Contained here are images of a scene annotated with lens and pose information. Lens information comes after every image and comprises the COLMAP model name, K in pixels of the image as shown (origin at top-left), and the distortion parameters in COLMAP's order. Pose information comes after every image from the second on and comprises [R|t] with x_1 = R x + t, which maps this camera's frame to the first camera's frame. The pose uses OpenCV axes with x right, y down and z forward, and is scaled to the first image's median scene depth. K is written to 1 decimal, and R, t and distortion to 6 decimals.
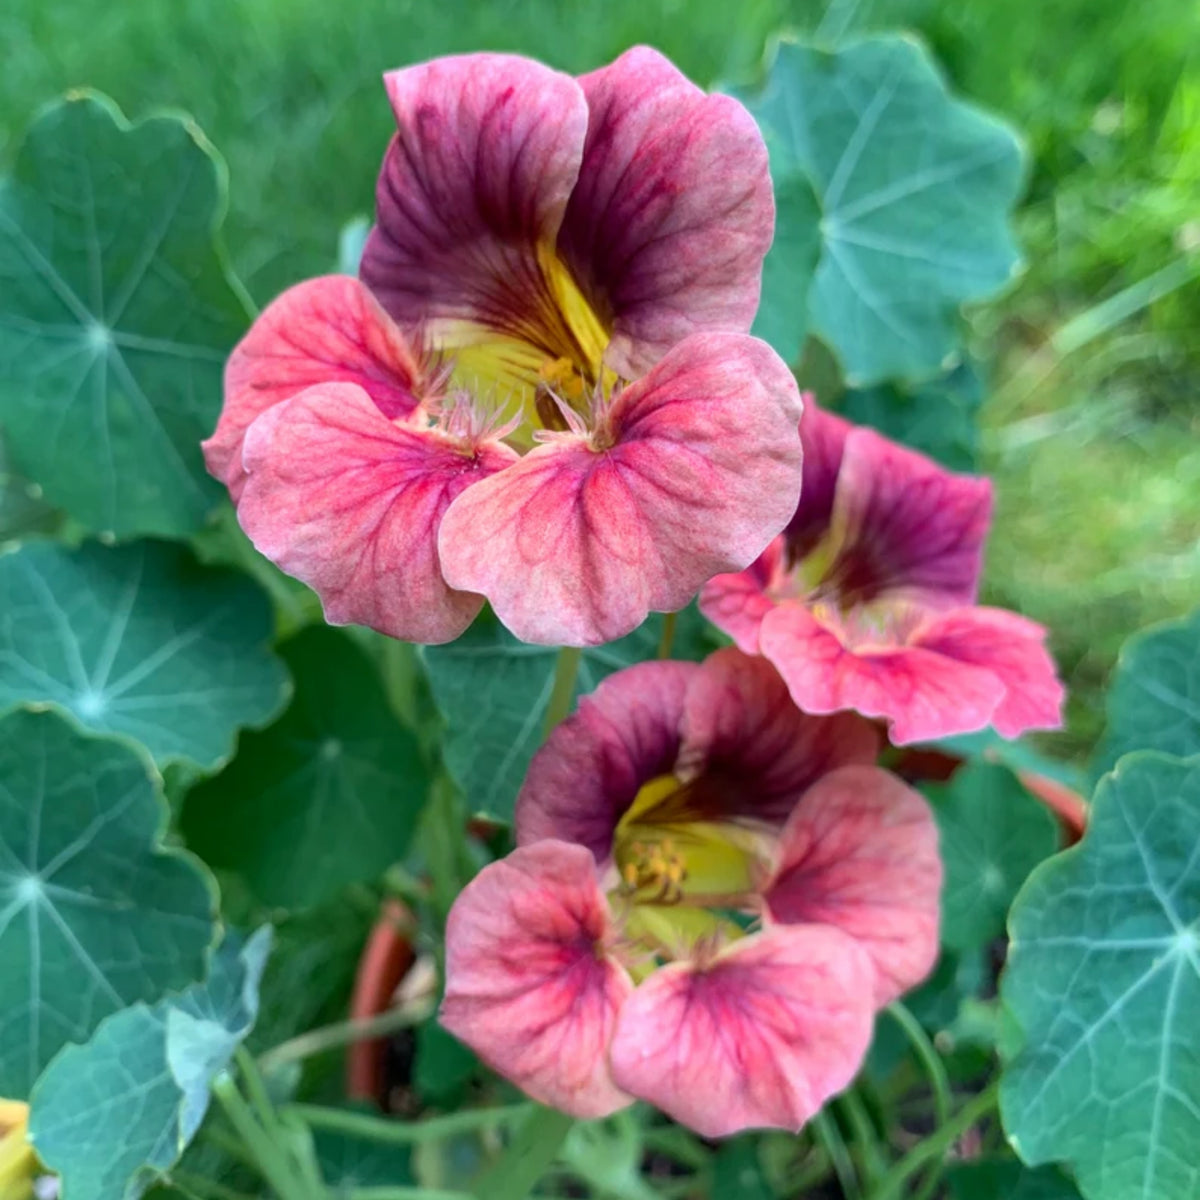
lens RADIAL K [[1248.8, 0, 600.0], [0, 1248.8, 600.0], [0, 0, 1]] dist [0.178400, -0.644436]
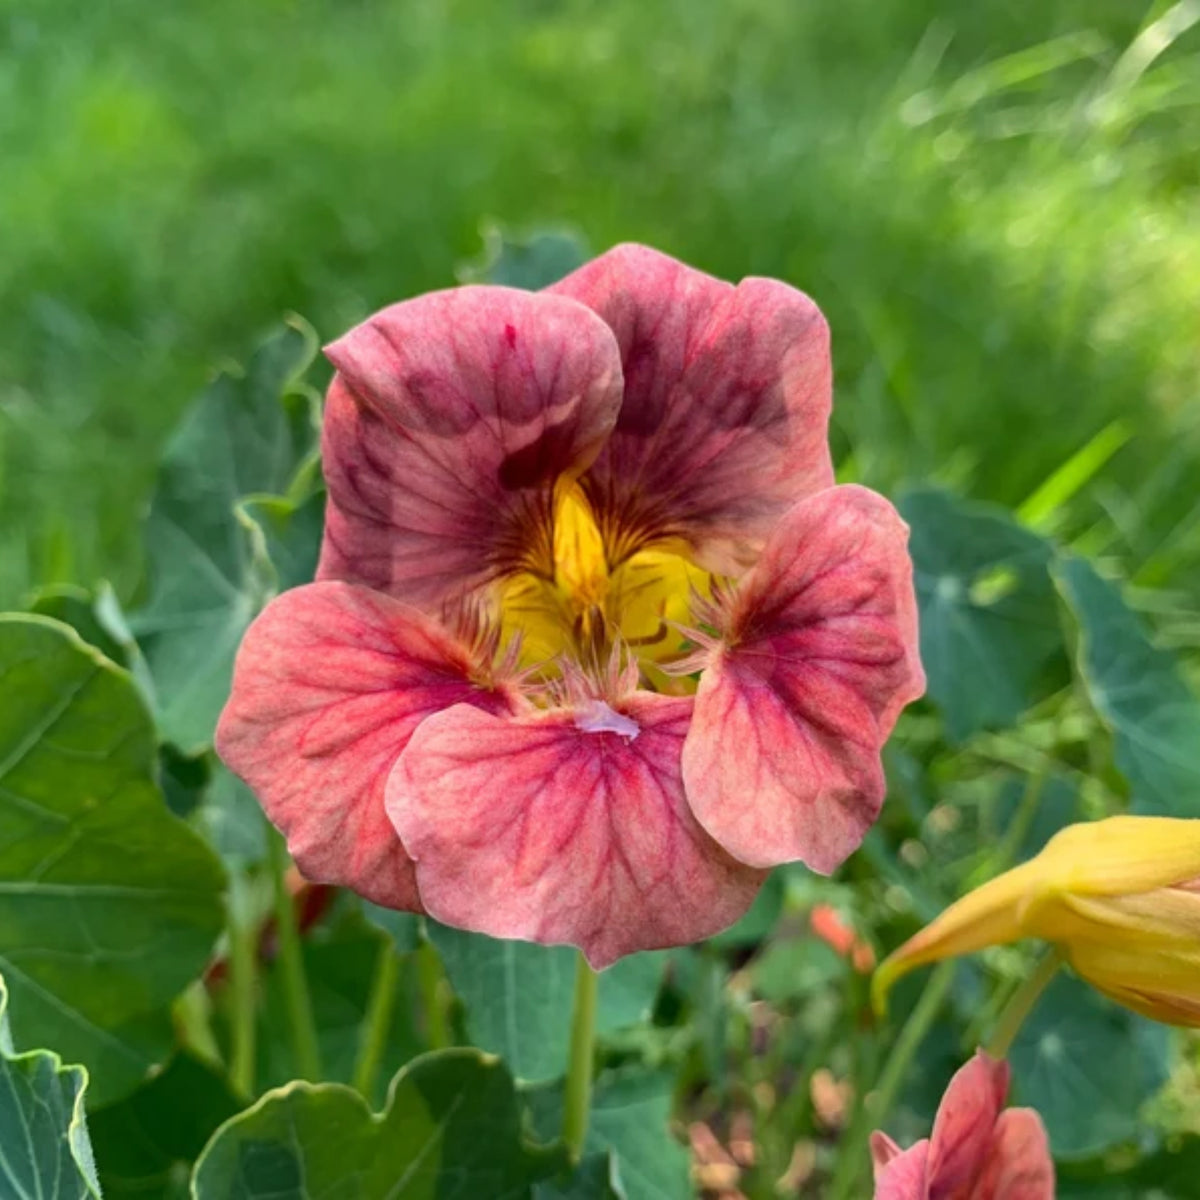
lens RADIAL K [[1248.8, 0, 600.0], [0, 1248.8, 600.0], [0, 0, 1]] dist [0.178400, -0.644436]
pose [[0.769230, -0.395753, 0.501662, -0.536448], [0.389922, 0.912713, 0.122131, -0.311373], [-0.506207, 0.101662, 0.856399, 0.230811]]
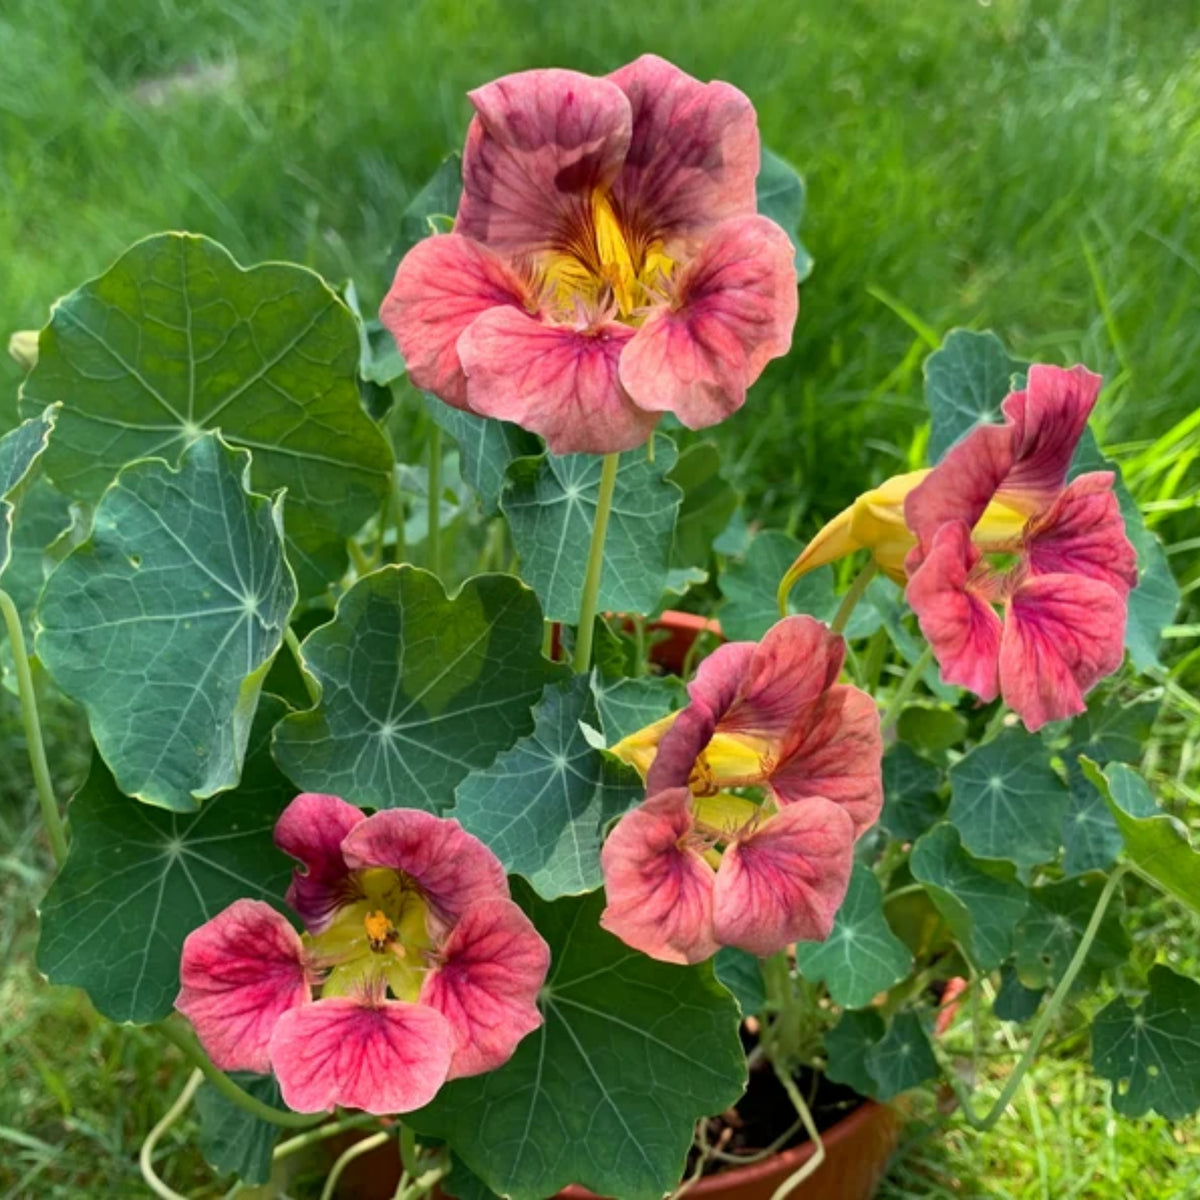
lens RADIAL K [[1248.8, 0, 600.0], [0, 1248.8, 600.0], [0, 0, 1]] dist [0.178400, -0.644436]
pose [[0.907476, -0.273360, 0.319002, -0.698957], [0.249191, 0.961587, 0.115125, 0.023935], [-0.338219, -0.024981, 0.940736, -0.484789]]
